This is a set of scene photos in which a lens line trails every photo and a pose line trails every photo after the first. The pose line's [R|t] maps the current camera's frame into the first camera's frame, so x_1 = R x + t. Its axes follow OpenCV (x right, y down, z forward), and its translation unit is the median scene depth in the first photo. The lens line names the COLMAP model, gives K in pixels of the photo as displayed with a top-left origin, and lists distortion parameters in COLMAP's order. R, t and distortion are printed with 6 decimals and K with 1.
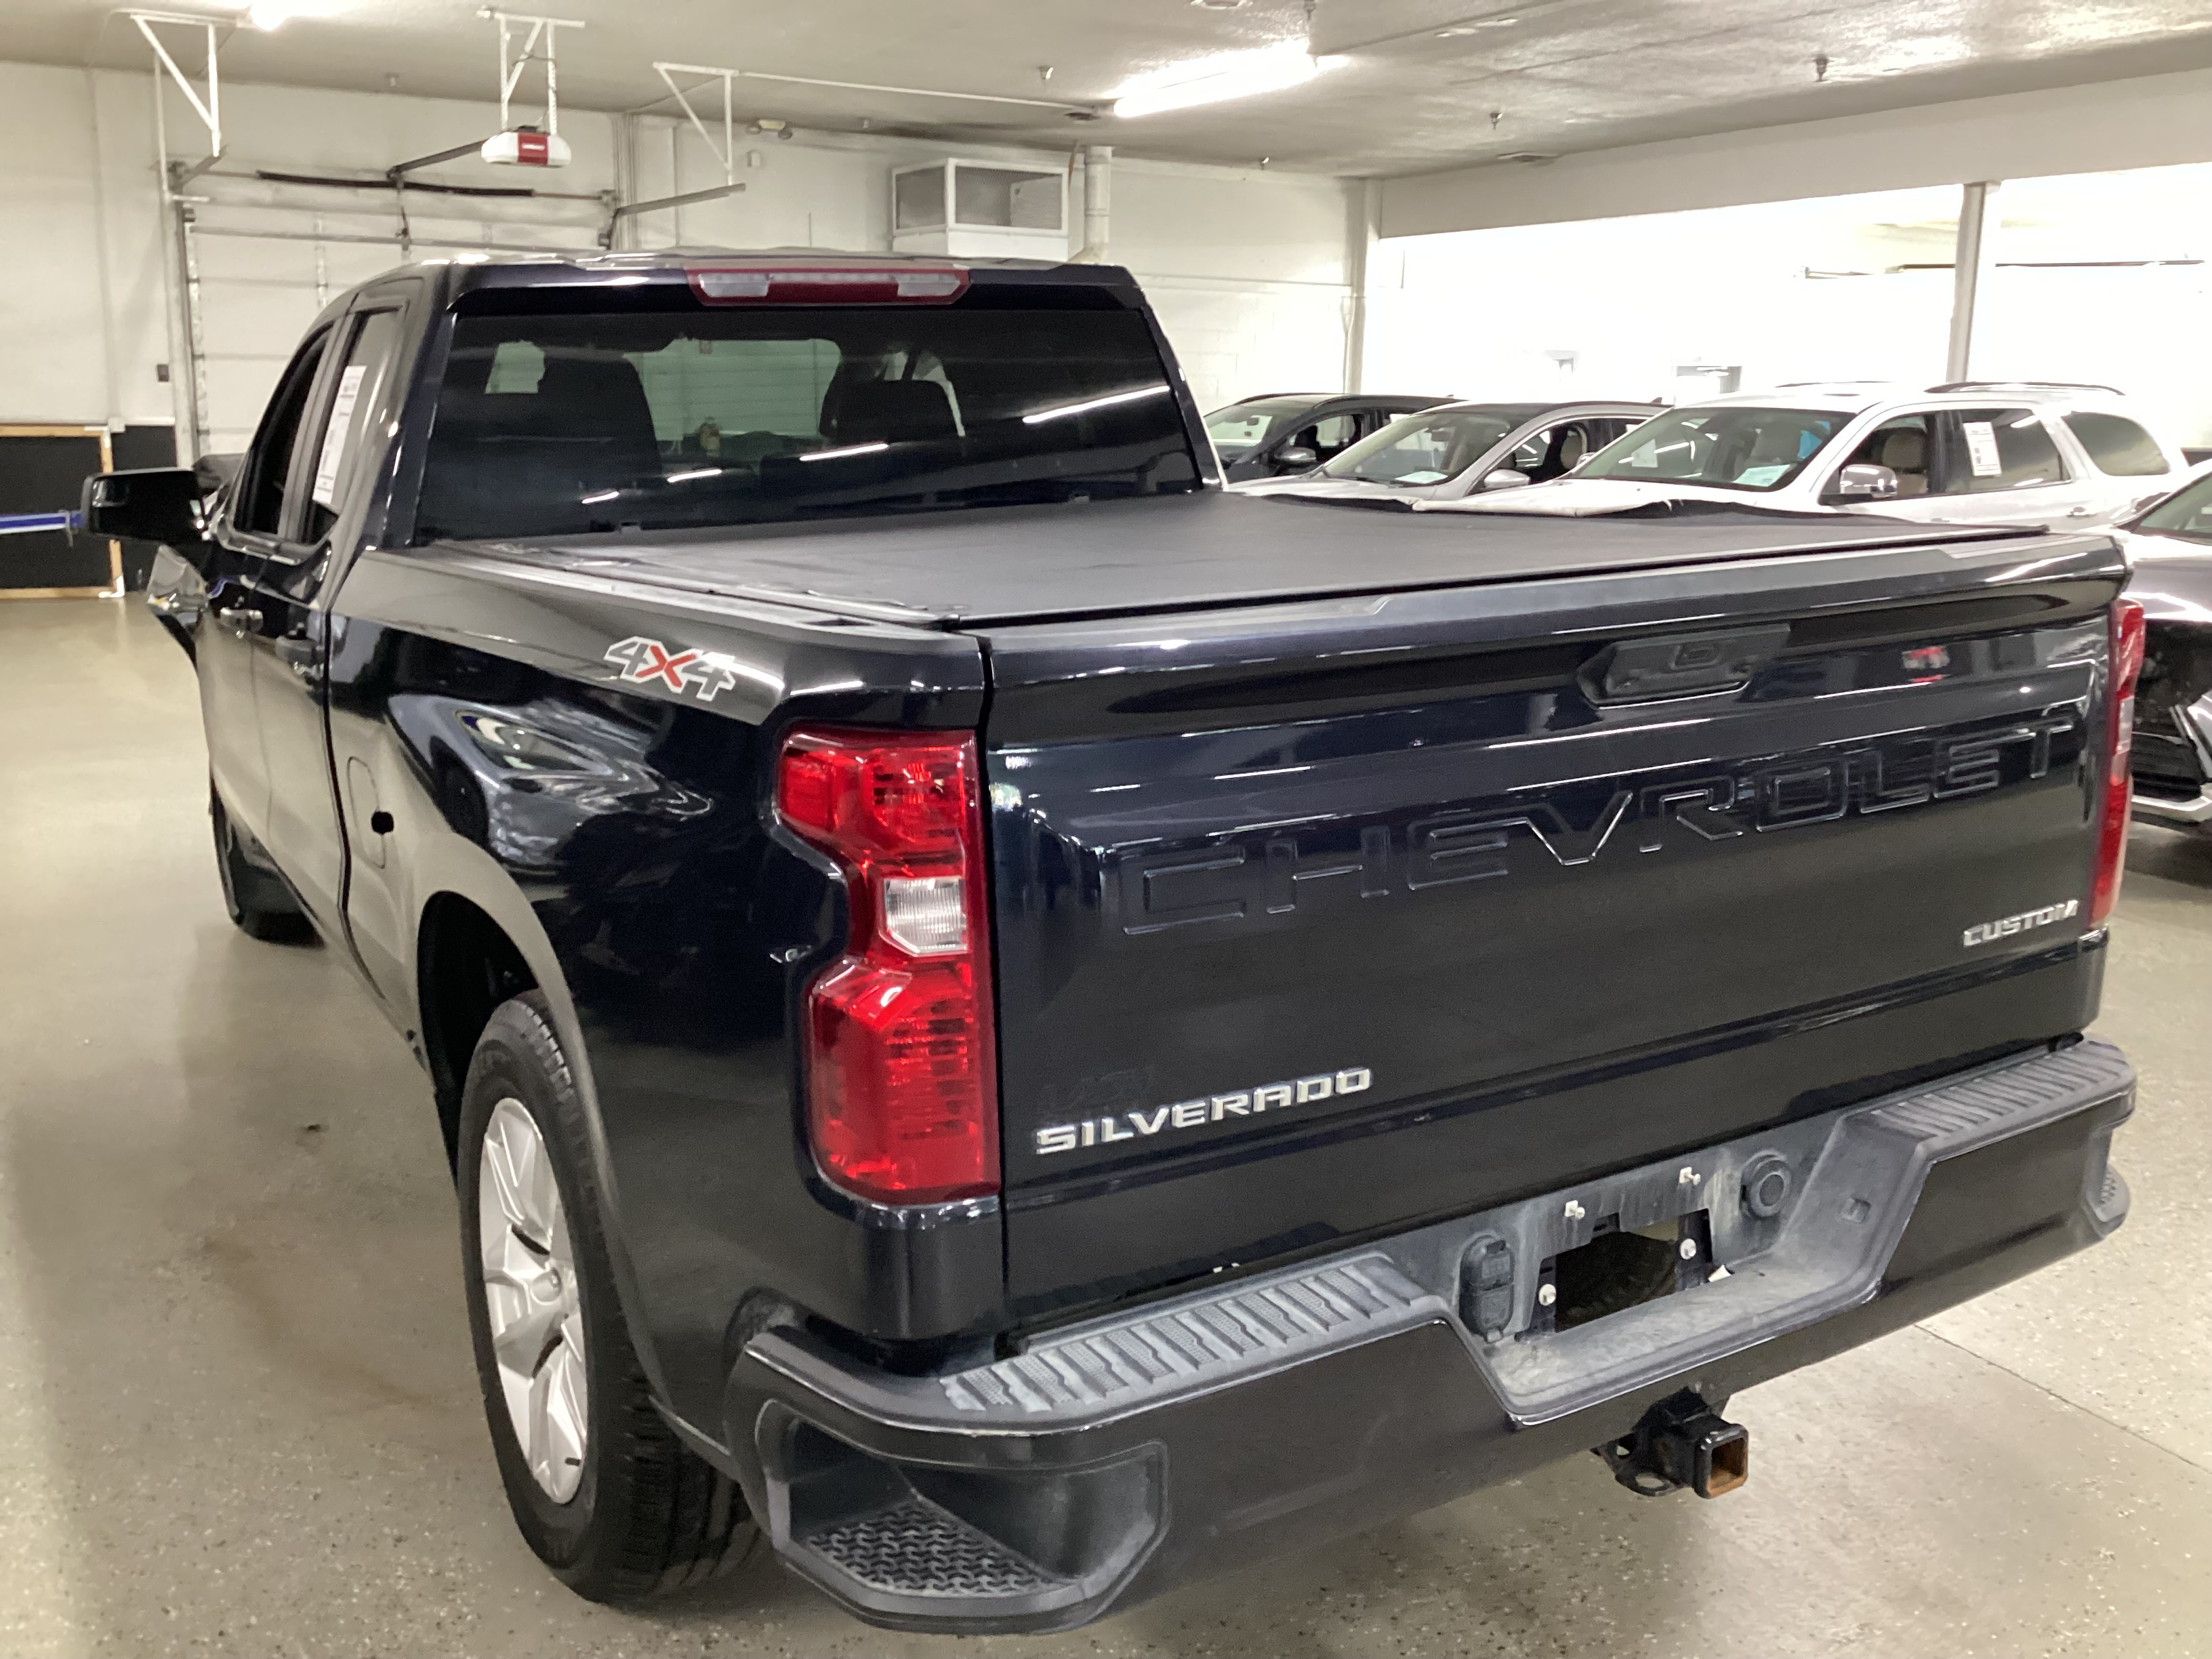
lens RADIAL K [[1980.9, 0, 1097.0], [0, 1980.9, 829.3], [0, 0, 1]] dist [-0.011453, -0.026543]
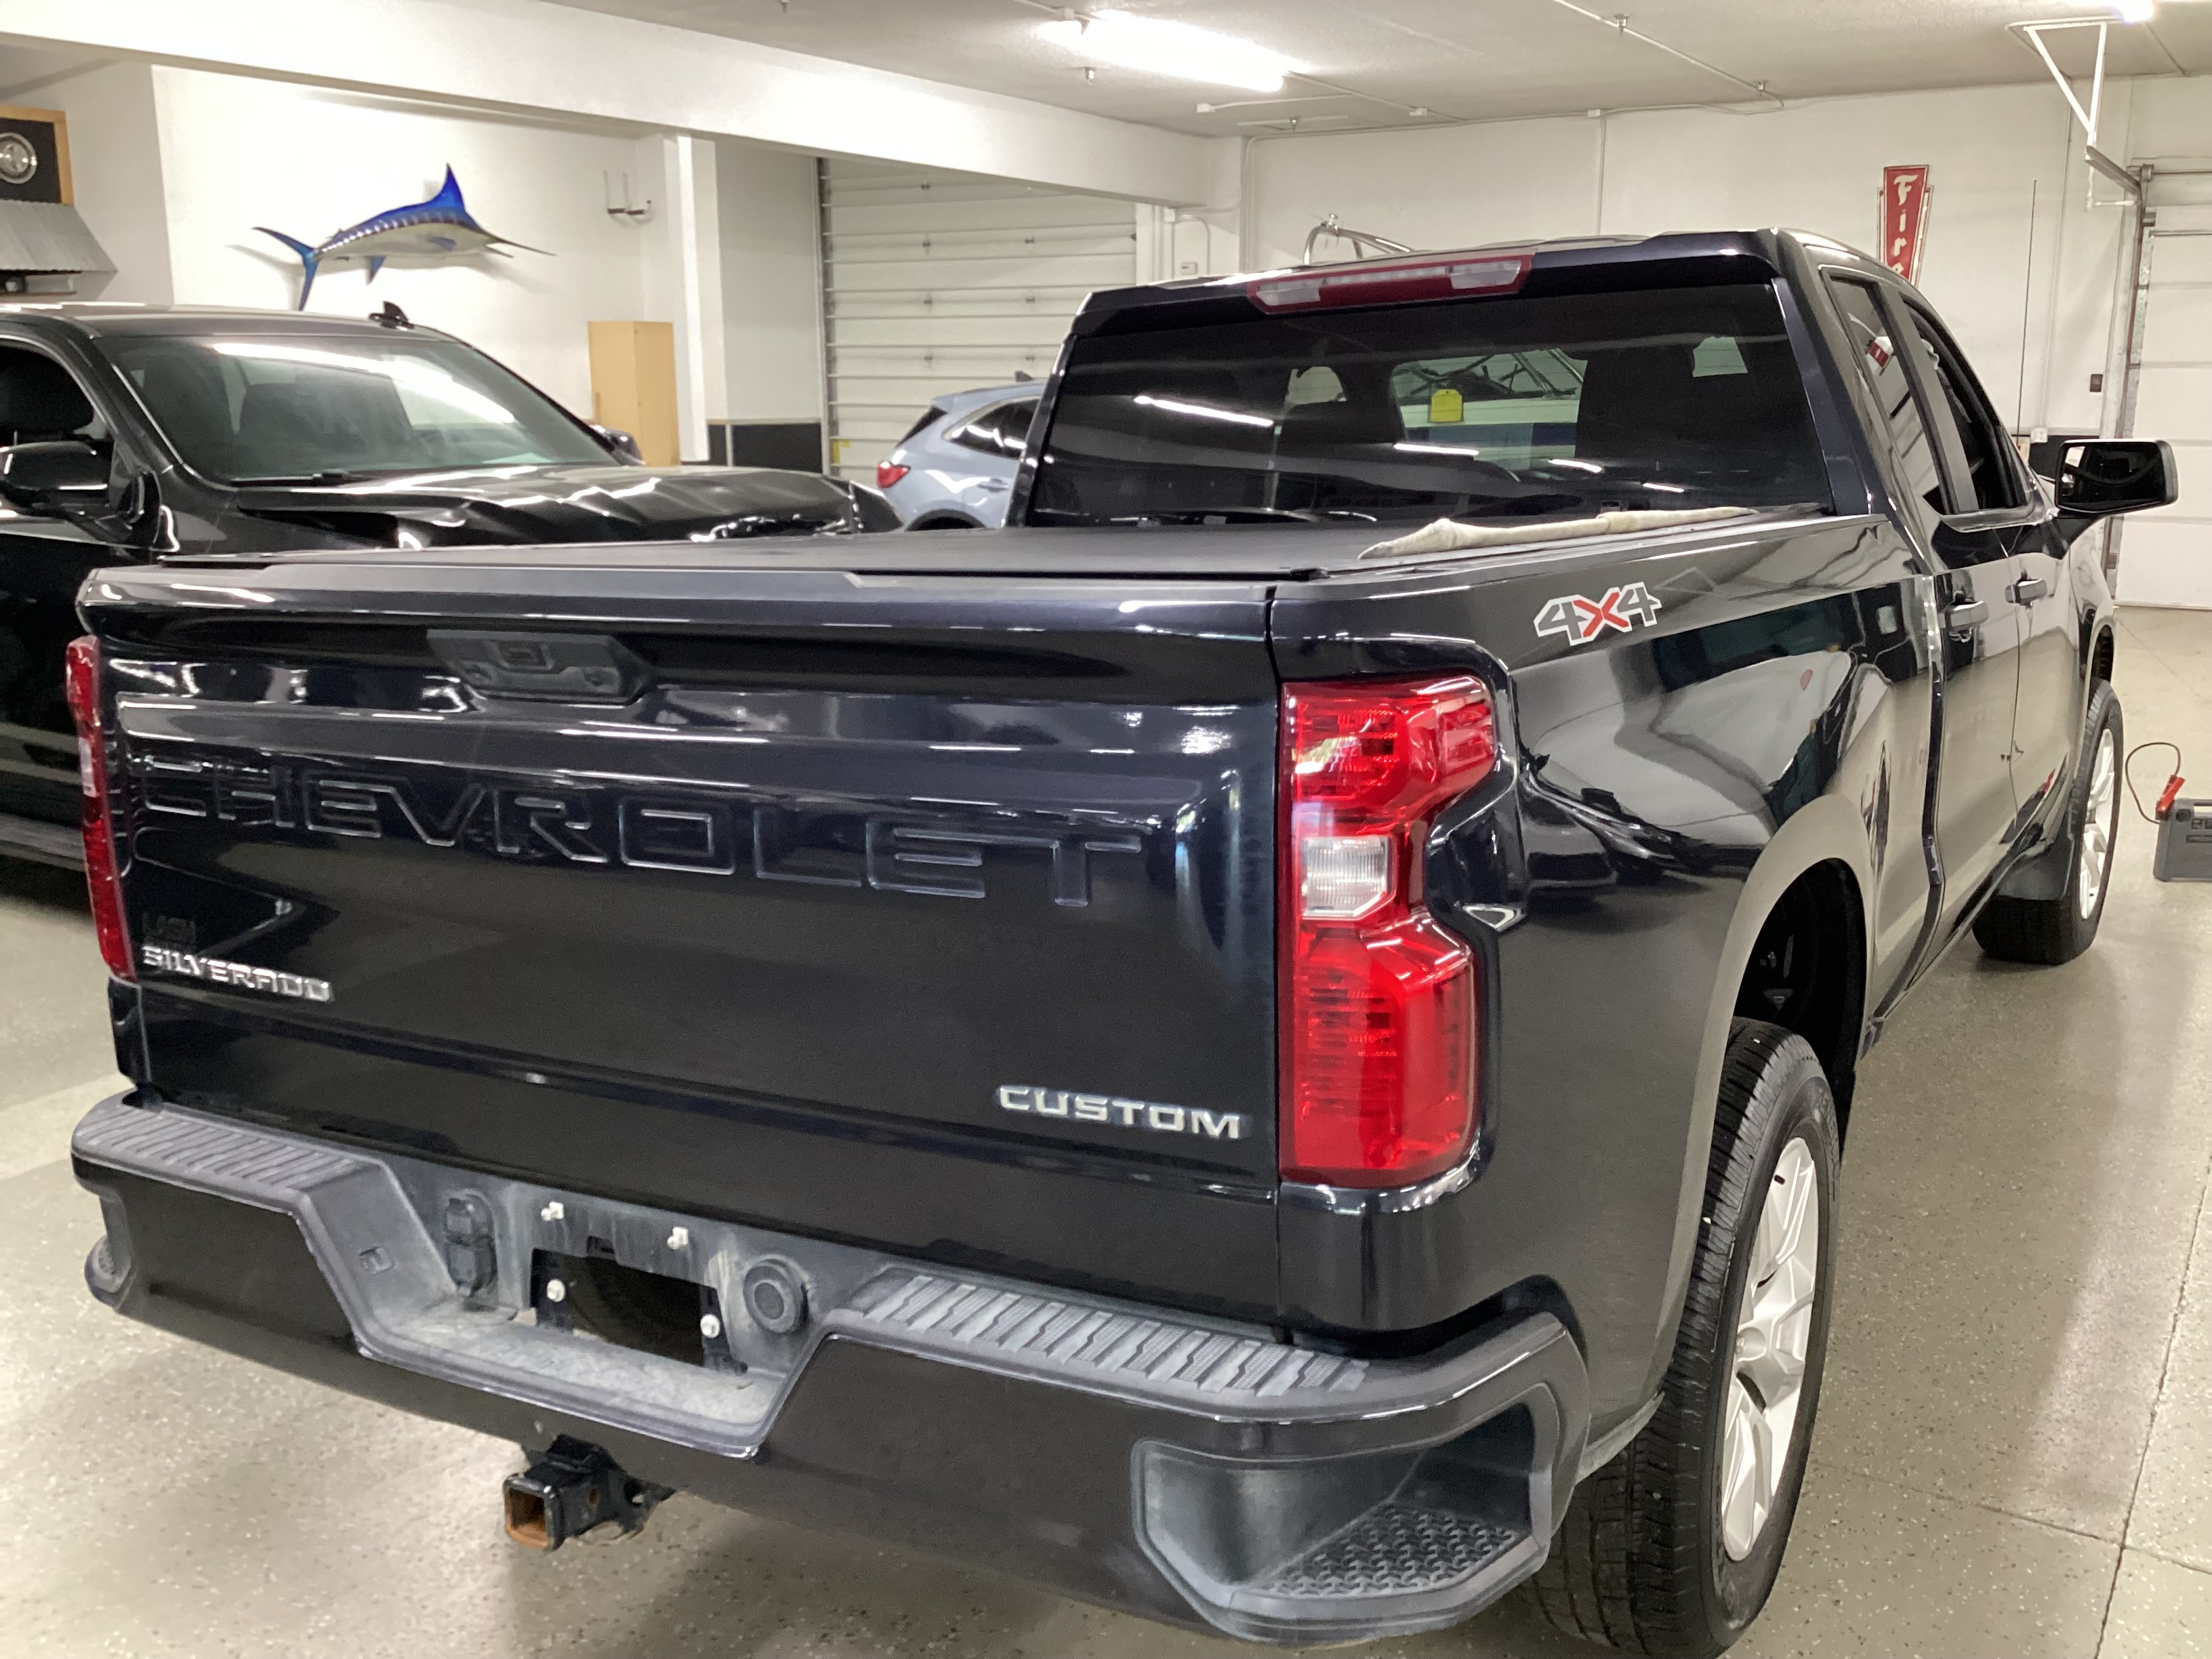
lens RADIAL K [[1980.9, 0, 1093.8], [0, 1980.9, 832.4], [0, 0, 1]] dist [-0.011453, -0.026543]
pose [[0.507079, 0.163883, -0.846176, 0.187118], [-0.167861, 0.981735, 0.089546, -0.020118], [0.845396, 0.096633, 0.525327, 0.109102]]
